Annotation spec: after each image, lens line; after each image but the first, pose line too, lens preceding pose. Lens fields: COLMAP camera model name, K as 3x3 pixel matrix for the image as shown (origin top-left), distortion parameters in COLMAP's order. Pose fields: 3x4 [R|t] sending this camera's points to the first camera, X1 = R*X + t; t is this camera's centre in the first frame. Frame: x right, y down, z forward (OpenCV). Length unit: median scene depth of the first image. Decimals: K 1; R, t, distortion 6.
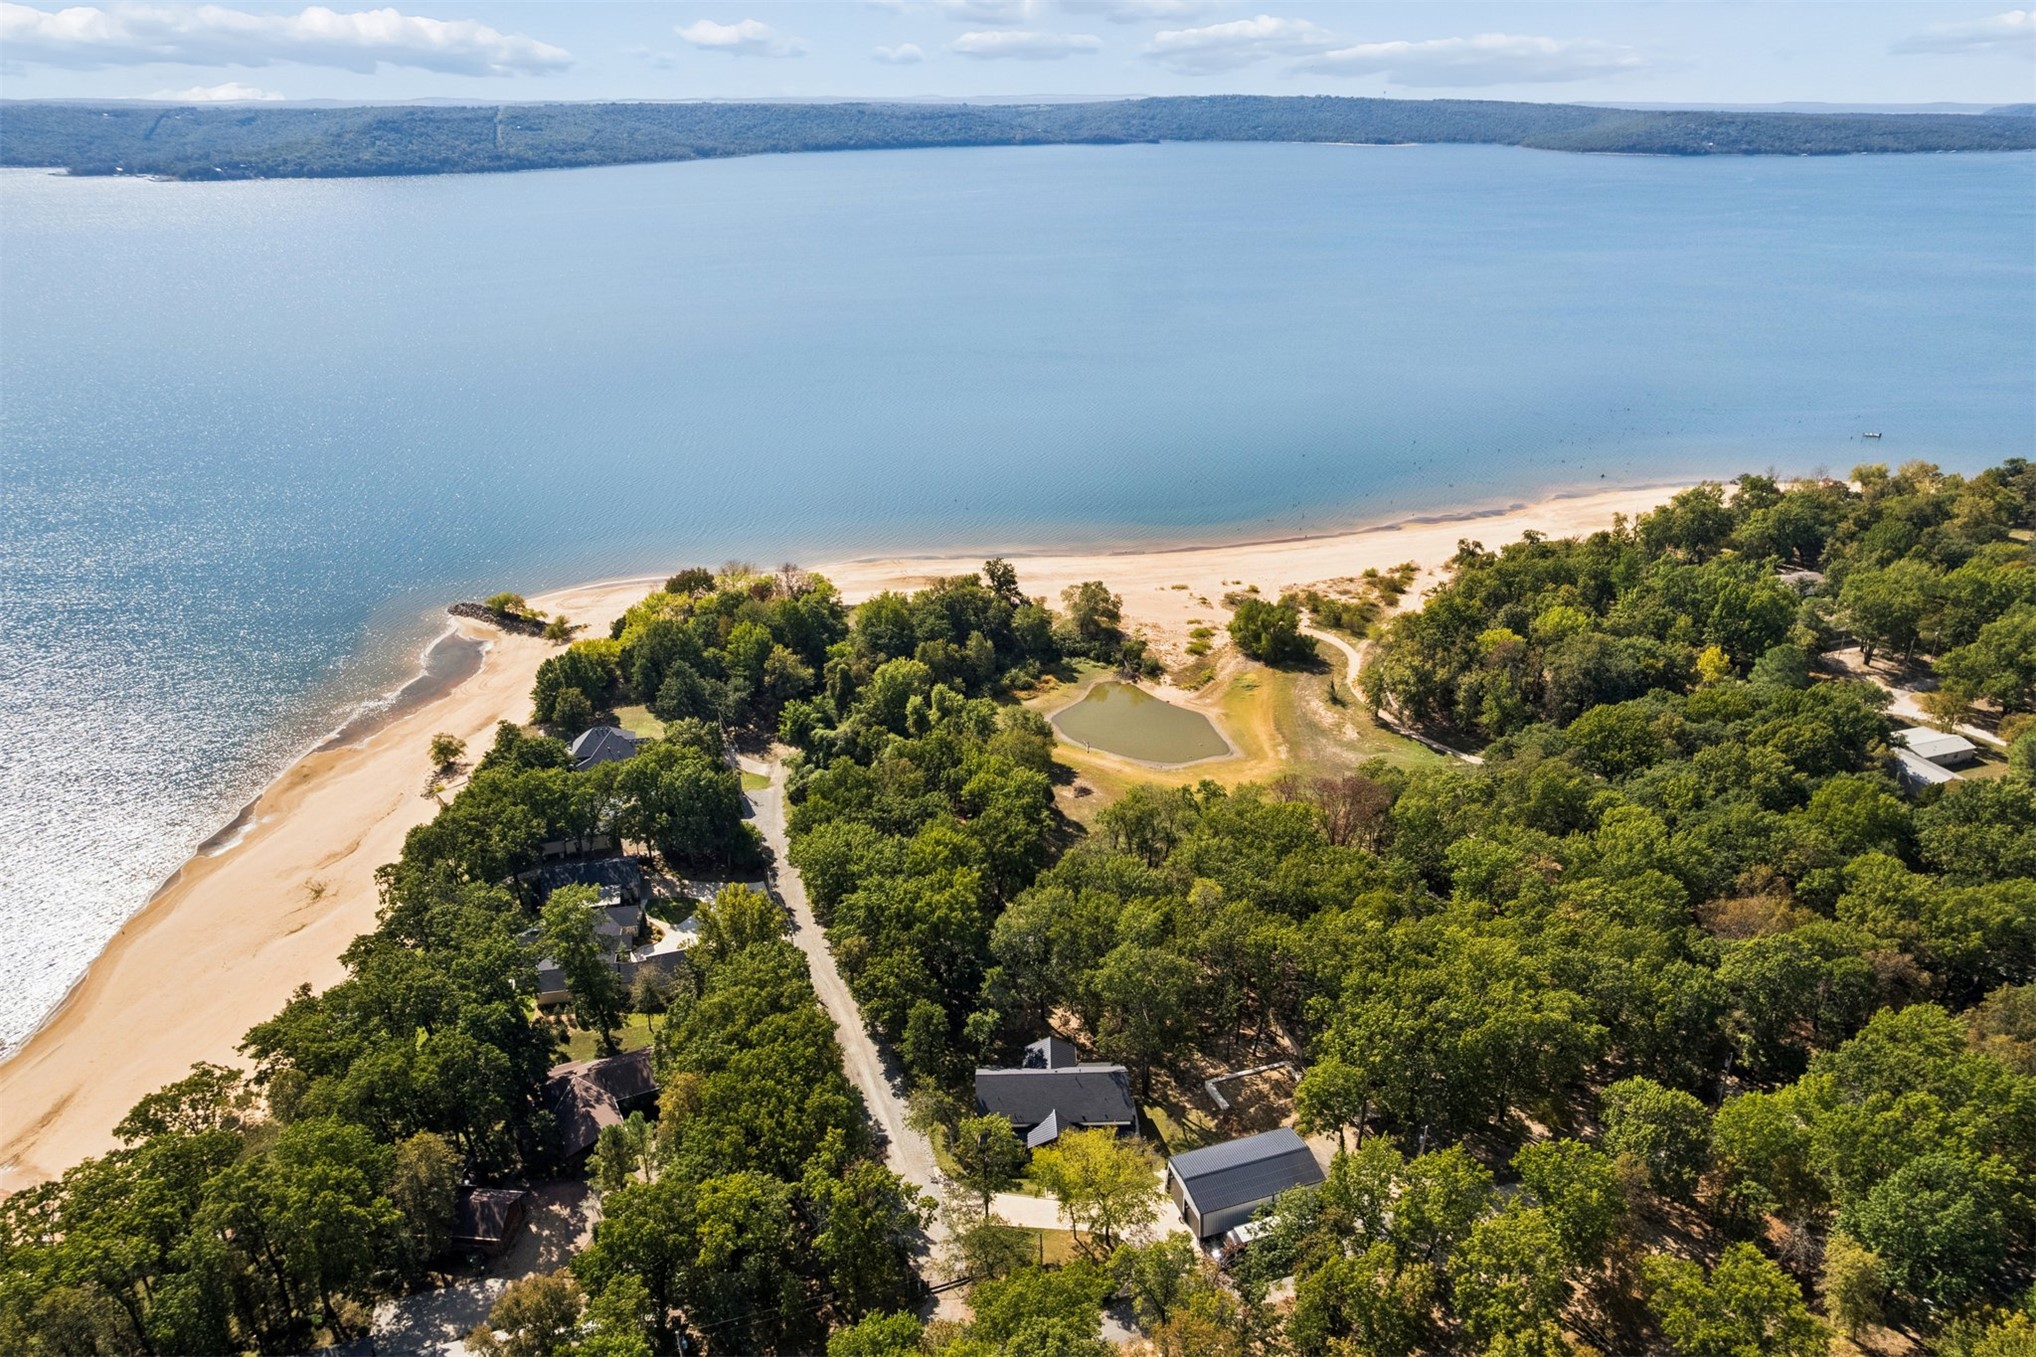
lens RADIAL K [[1314.8, 0, 1036.8], [0, 1314.8, 678.3], [0, 0, 1]] dist [-0.067356, 0.061605]
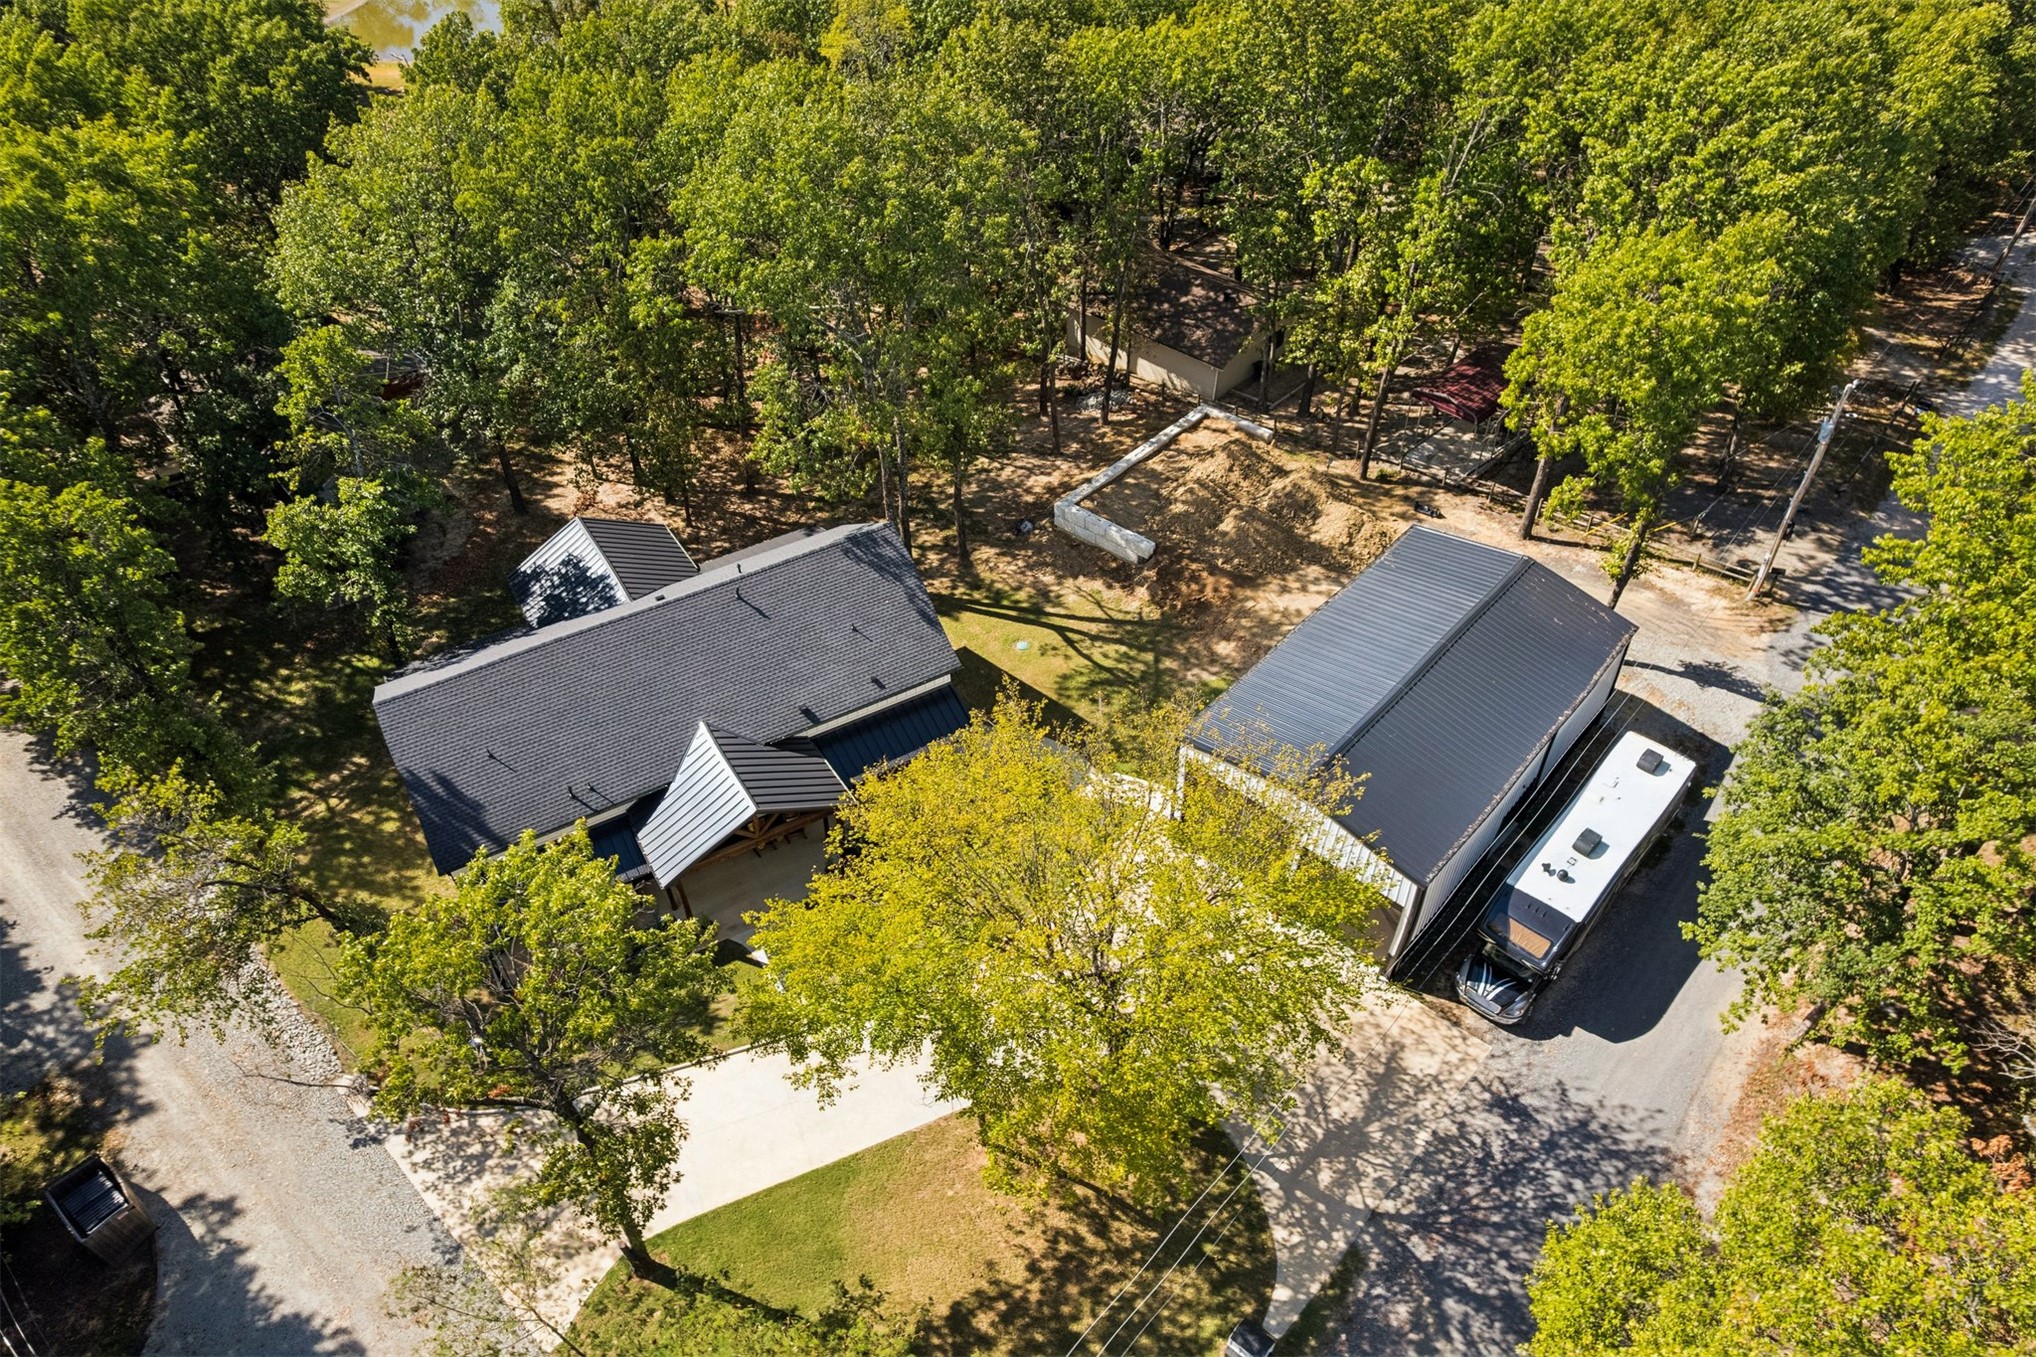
lens RADIAL K [[1314.9, 0, 1031.1], [0, 1314.9, 684.7], [0, 0, 1]] dist [-0.078119, 0.072987]
pose [[0.867852, -0.335585, 0.366354, -0.019861], [0.186917, 0.903761, 0.385070, 0.175745], [-0.460320, -0.265706, 0.847057, 0.564496]]
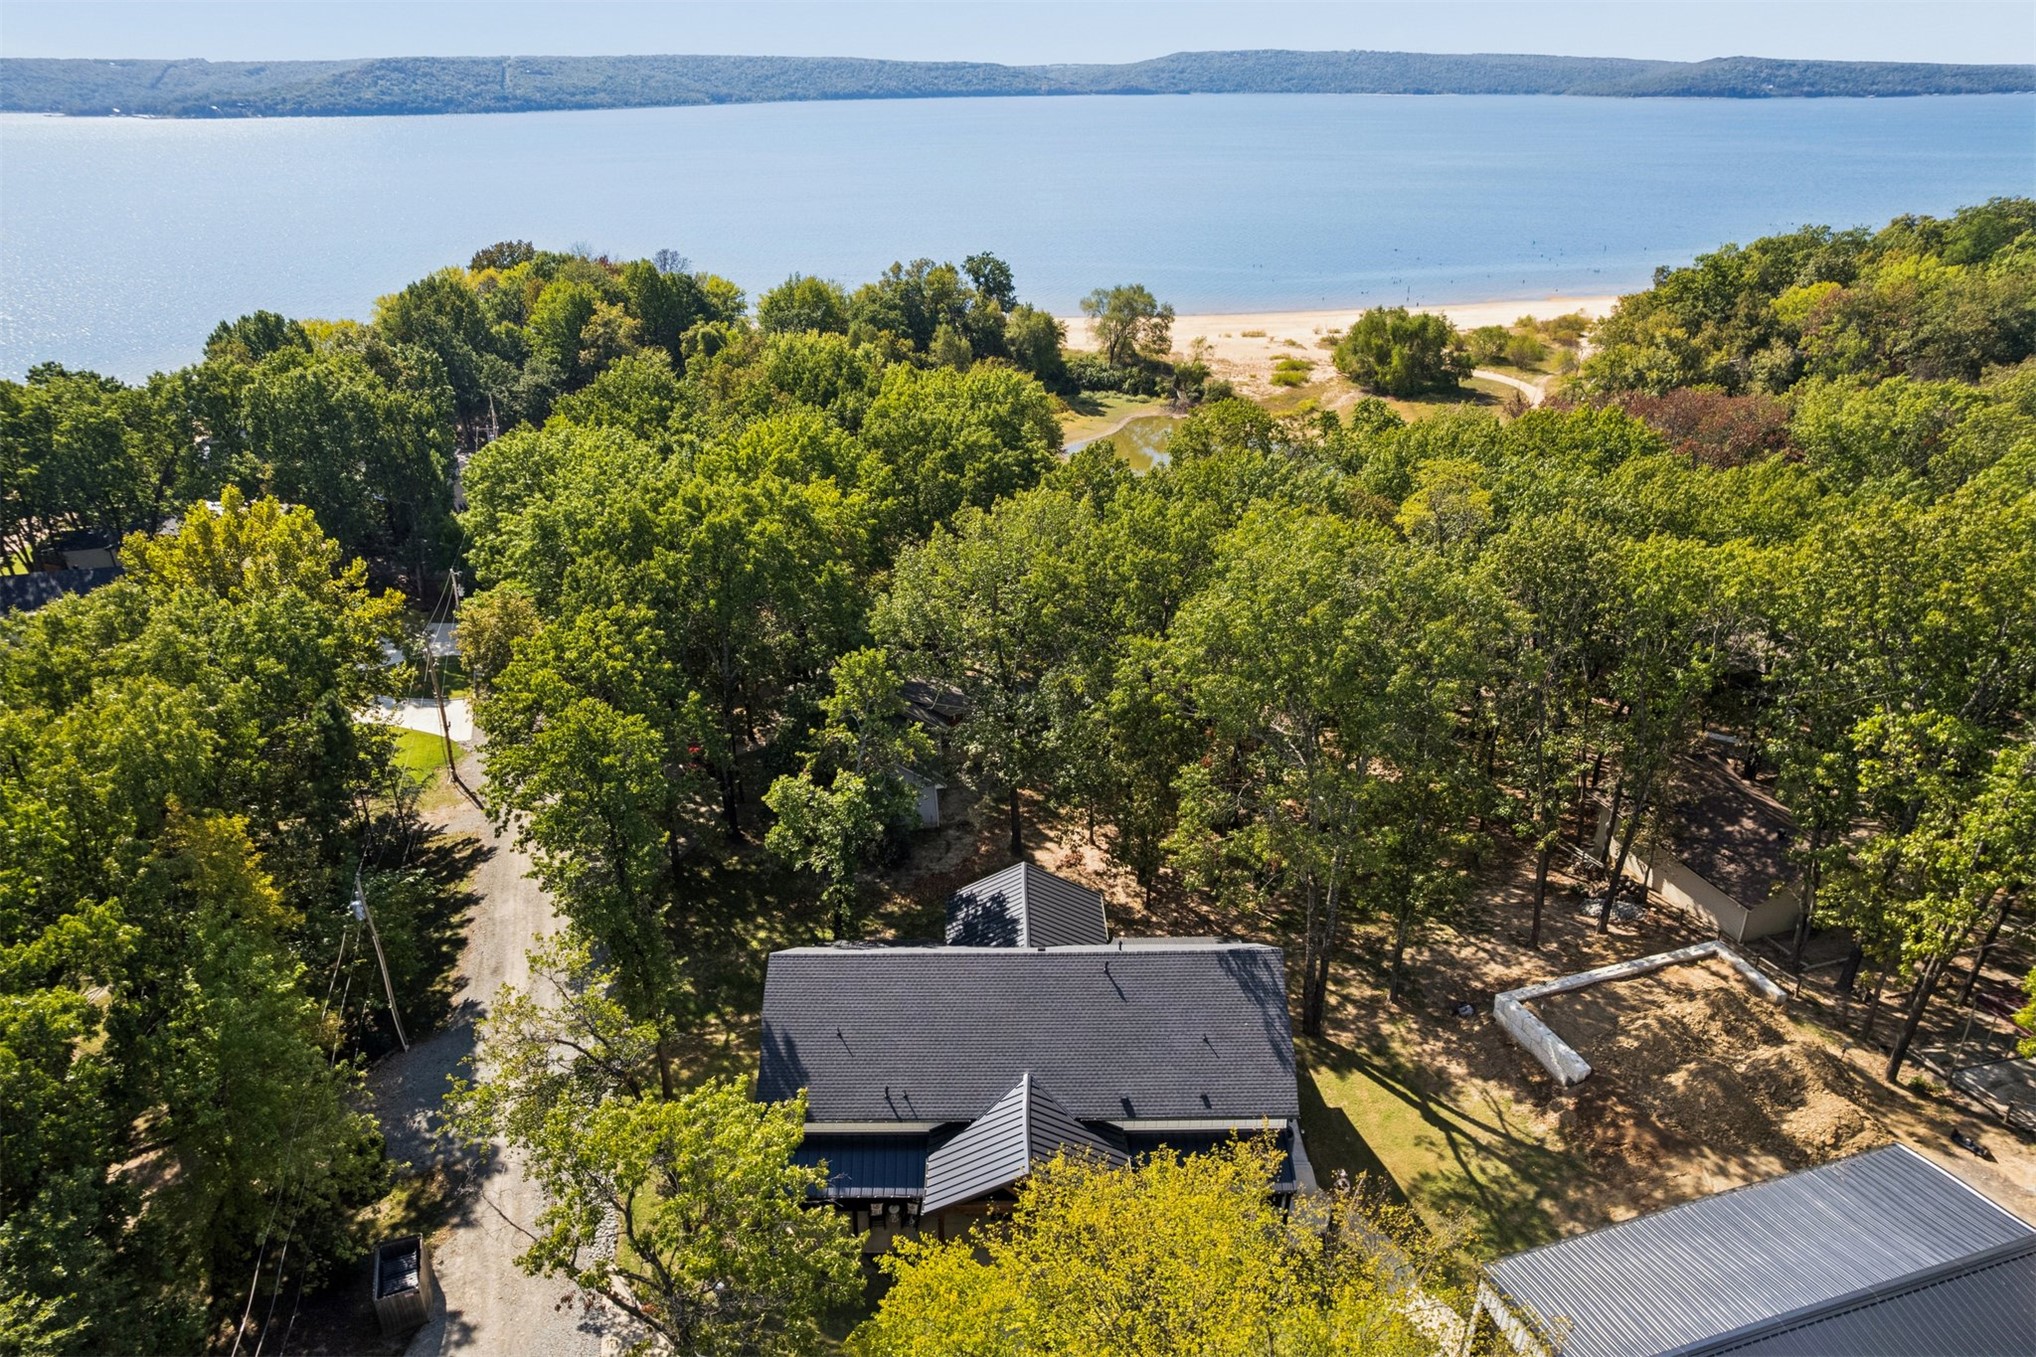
lens RADIAL K [[1335.6, 0, 1031.4], [0, 1335.6, 695.5], [0, 0, 1]] dist [-0.084945, 0.081034]
pose [[0.999754, 0.006549, -0.021190, 0.015699], [-0.005784, 0.999336, 0.035986, 0.182393], [0.021411, -0.035854, 0.999128, 0.549182]]
